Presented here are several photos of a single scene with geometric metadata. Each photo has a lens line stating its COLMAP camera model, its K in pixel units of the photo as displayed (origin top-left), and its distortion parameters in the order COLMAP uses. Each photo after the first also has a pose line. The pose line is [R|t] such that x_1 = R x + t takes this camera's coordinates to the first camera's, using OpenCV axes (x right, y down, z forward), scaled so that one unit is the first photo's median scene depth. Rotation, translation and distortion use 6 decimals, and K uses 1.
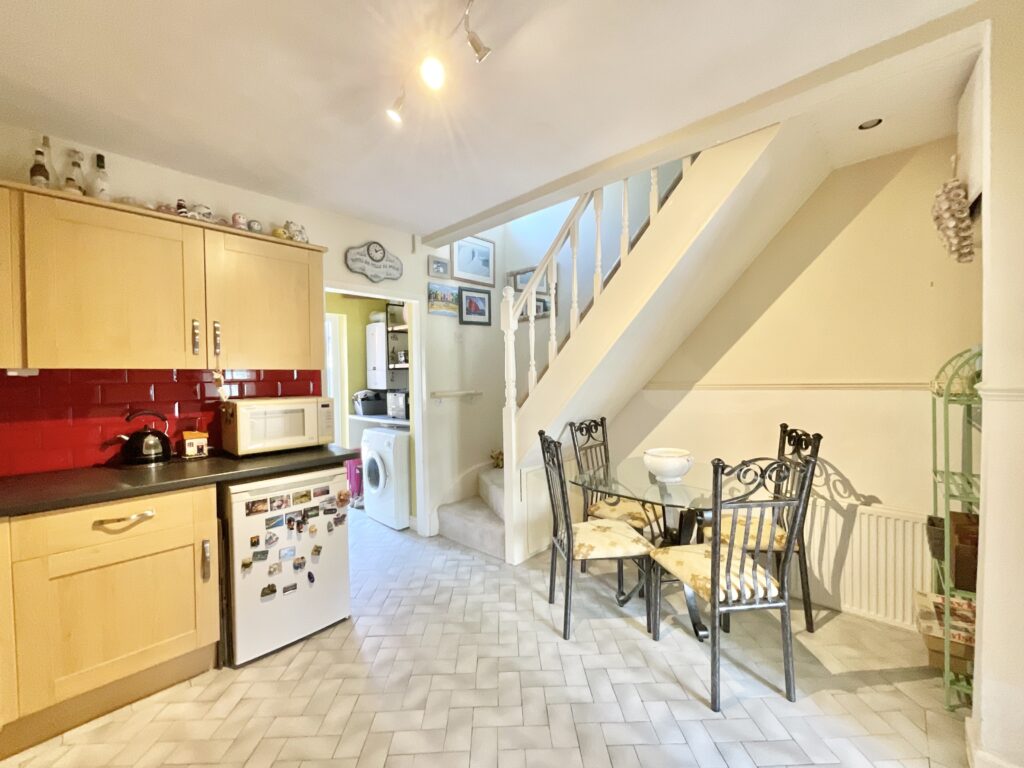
lens RADIAL K [[415.5, 0, 509.1], [0, 415.5, 384.9], [0, 0, 1]] dist [0.000590, -0.000384]
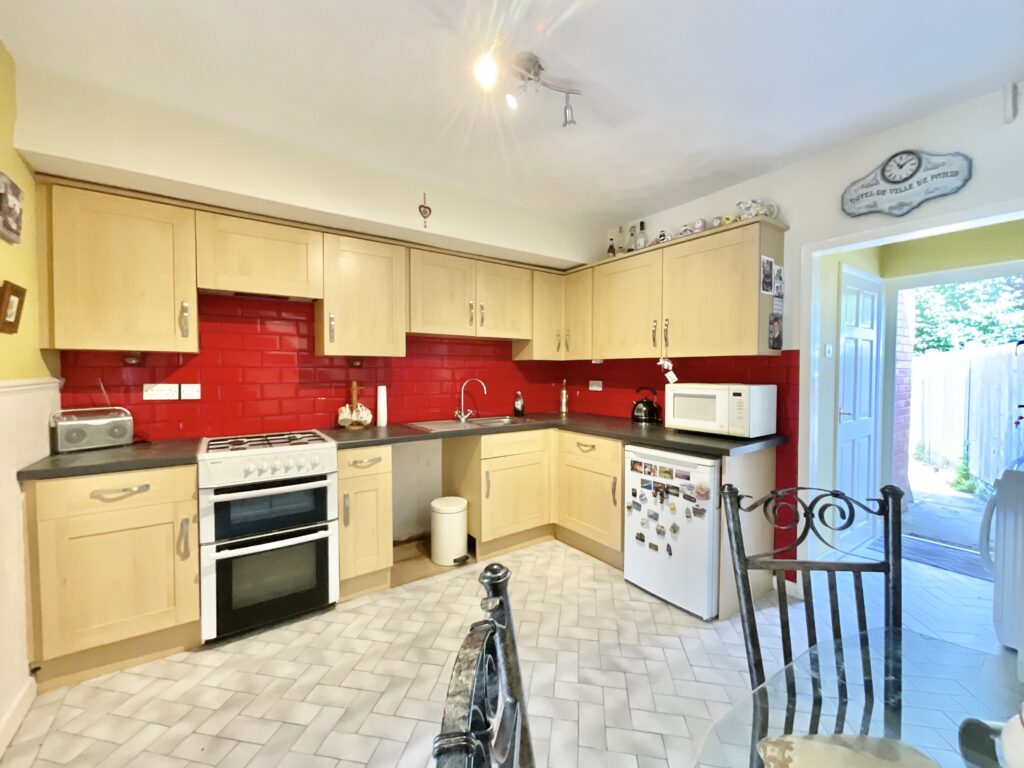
lens RADIAL K [[415.5, 0, 508.3], [0, 415.5, 380.7], [0, 0, 1]] dist [0.000590, -0.000384]
pose [[-0.194555, 0.037334, -0.980181, 0.650526], [-0.017630, 0.998981, 0.041550, -0.010933], [0.980733, 0.025365, -0.193698, 0.800350]]
